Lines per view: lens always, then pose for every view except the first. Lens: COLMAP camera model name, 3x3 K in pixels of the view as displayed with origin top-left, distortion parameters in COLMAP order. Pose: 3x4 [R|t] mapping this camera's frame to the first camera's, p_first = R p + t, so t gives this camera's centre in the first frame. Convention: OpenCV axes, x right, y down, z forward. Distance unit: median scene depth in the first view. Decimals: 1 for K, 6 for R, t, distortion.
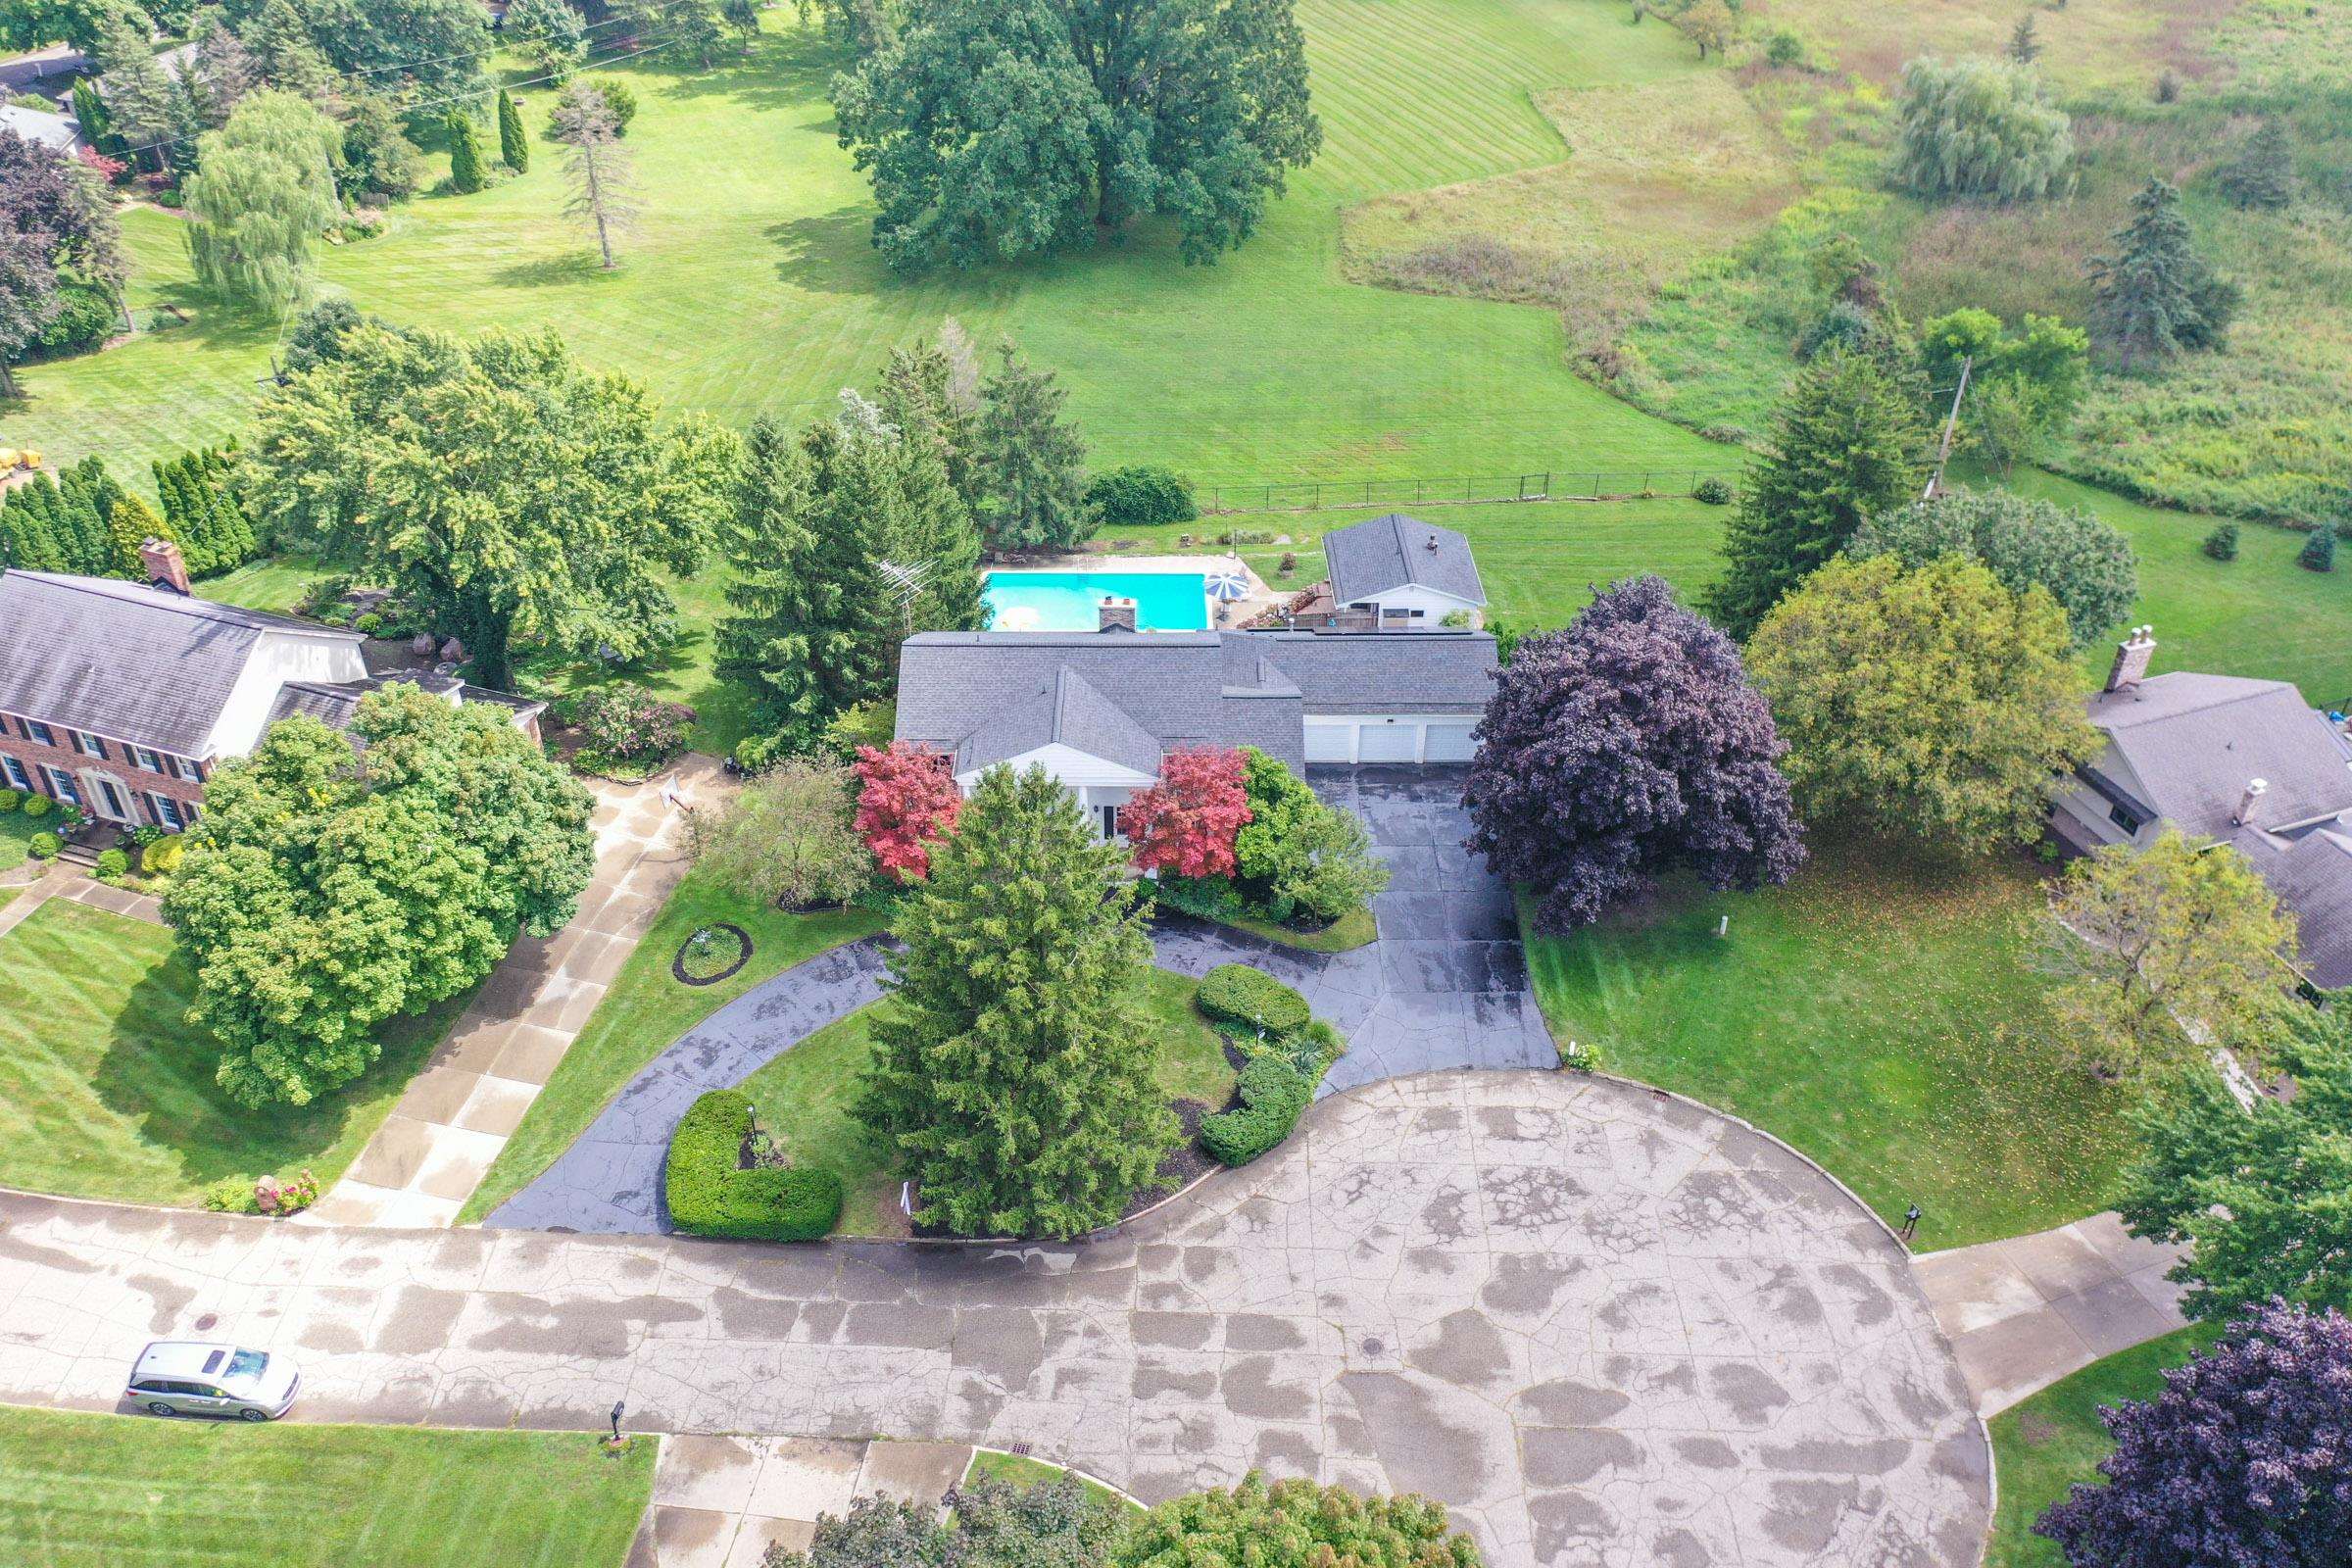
lens RADIAL K [[1868.4, 0, 1171.3], [0, 1868.4, 779.1], [0, 0, 1]] dist [0.001091, 0.005795]
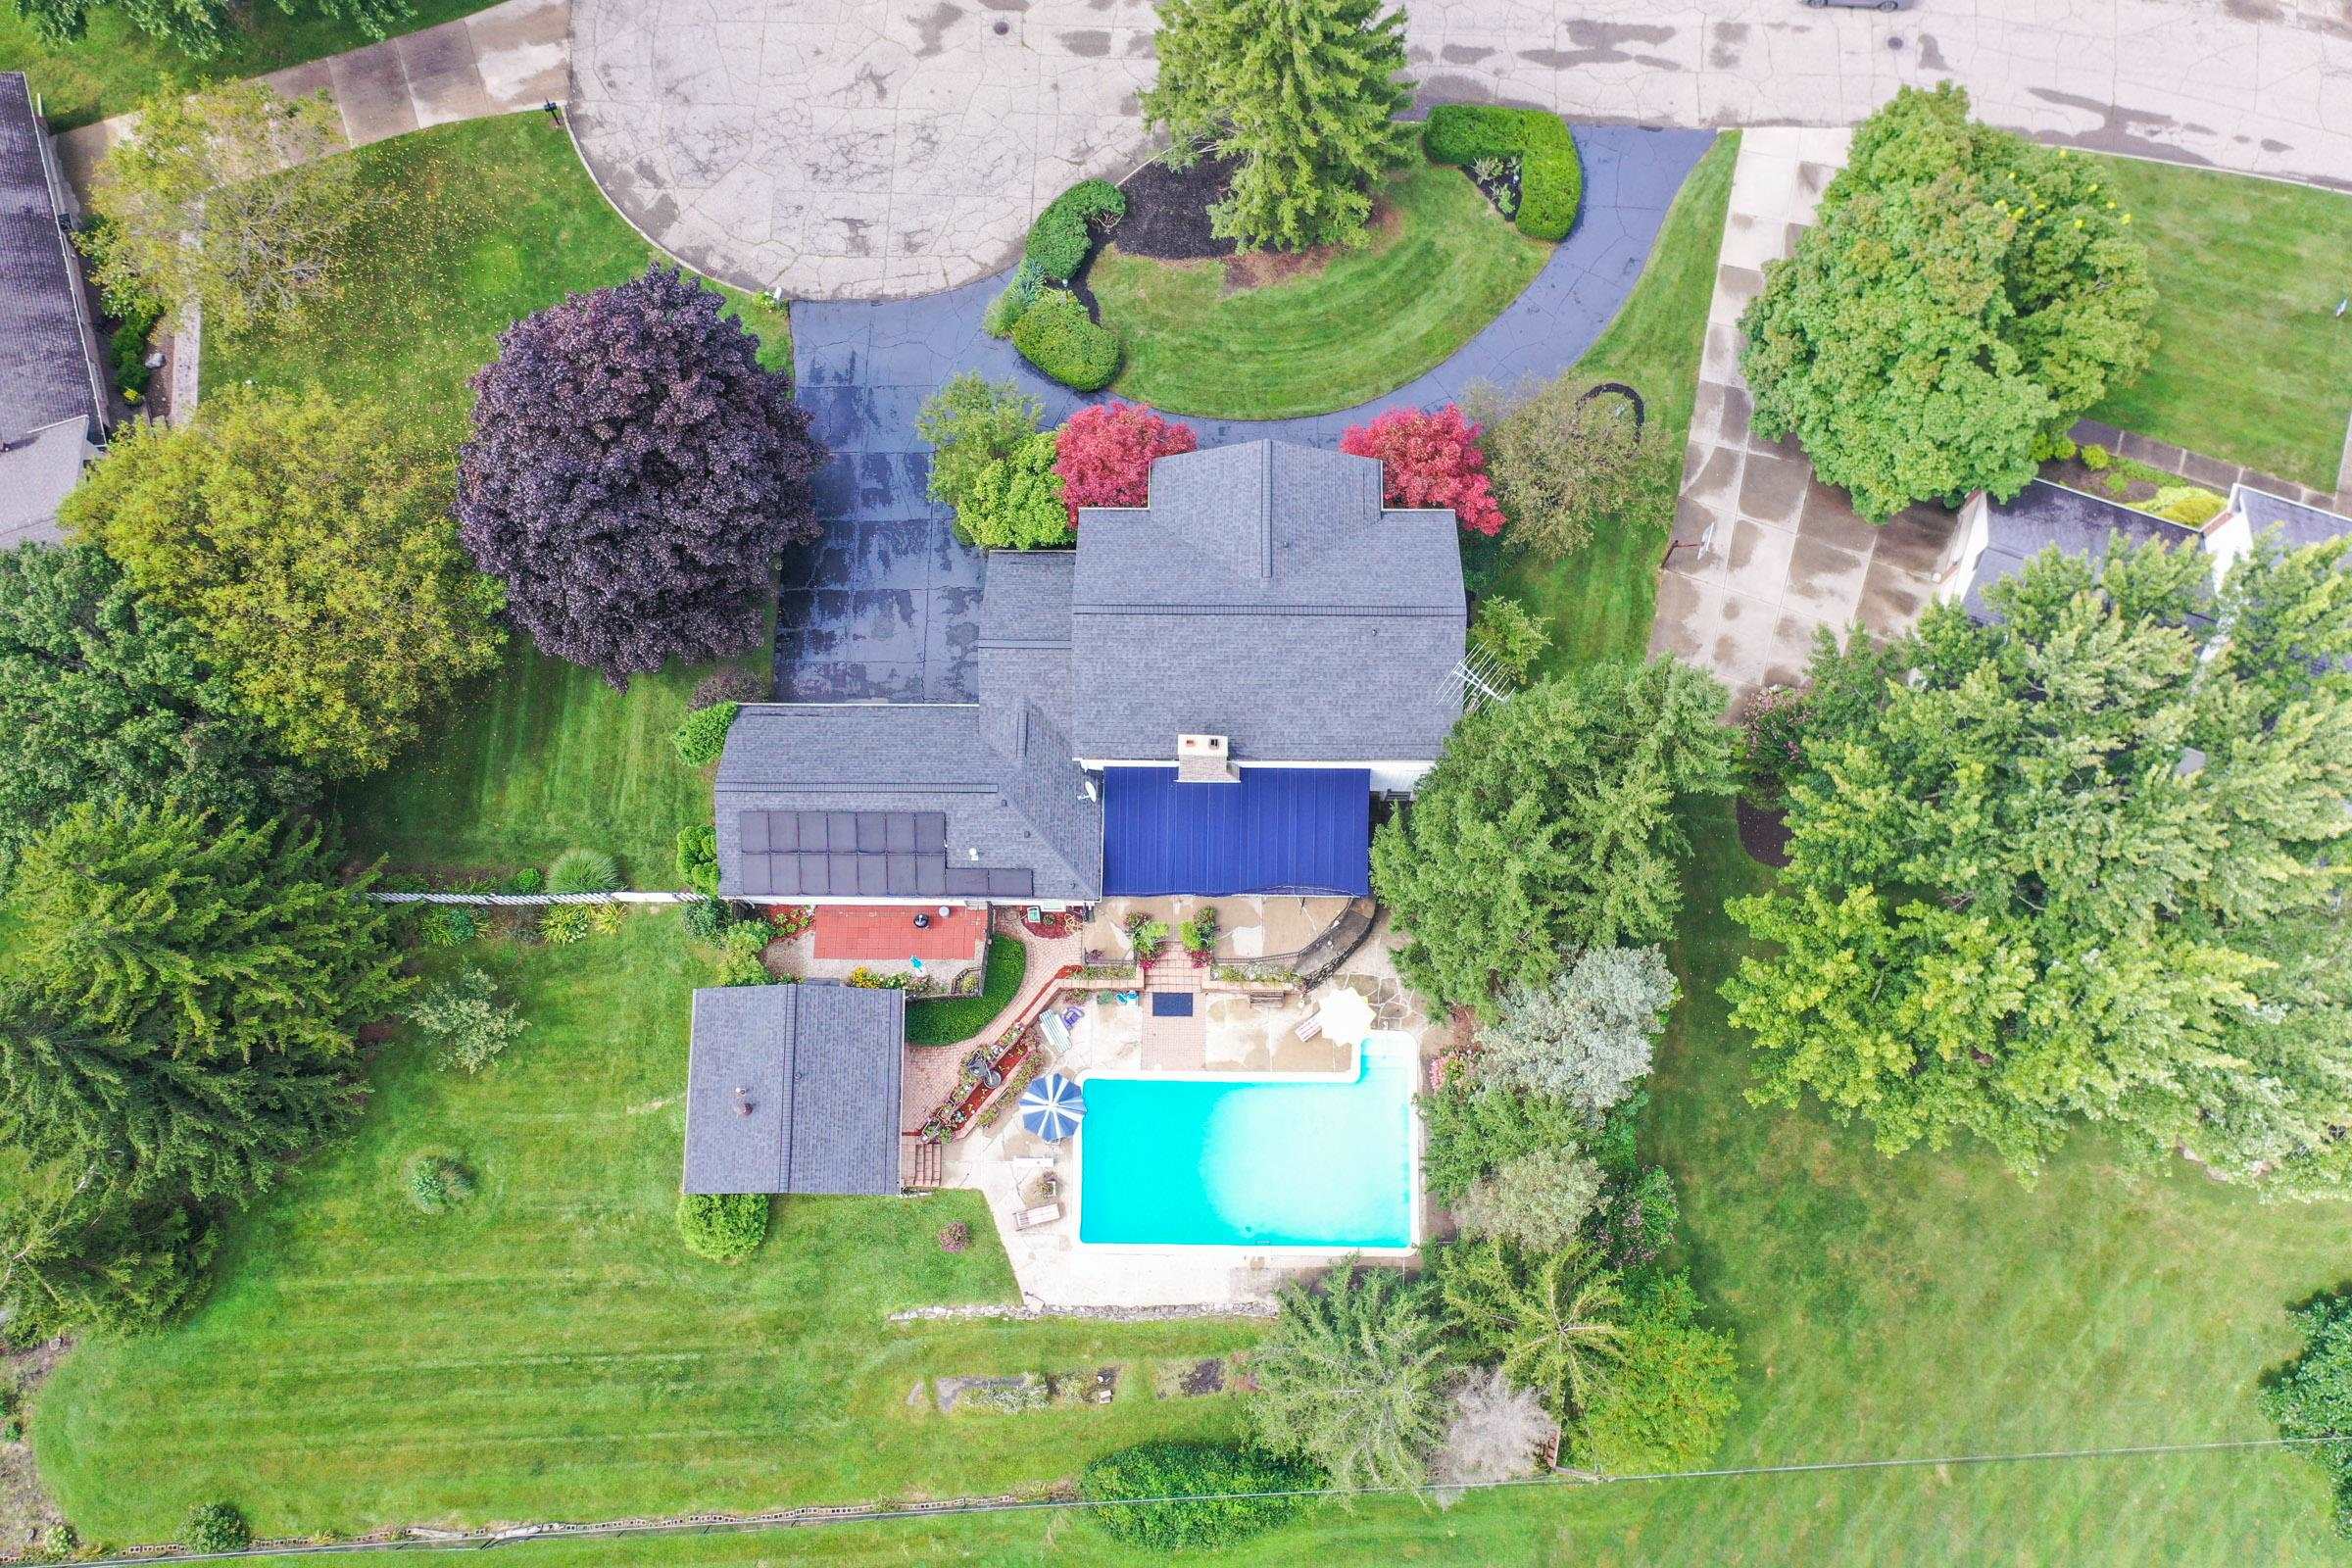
lens RADIAL K [[1868.4, 0, 1171.0], [0, 1868.4, 790.5], [0, 0, 1]] dist [0.001091, 0.005795]
pose [[-0.999765, -0.009792, 0.019362, -0.037663], [0.021586, -0.358563, 0.933256, -0.979199], [-0.002196, 0.933454, 0.358690, 0.894054]]
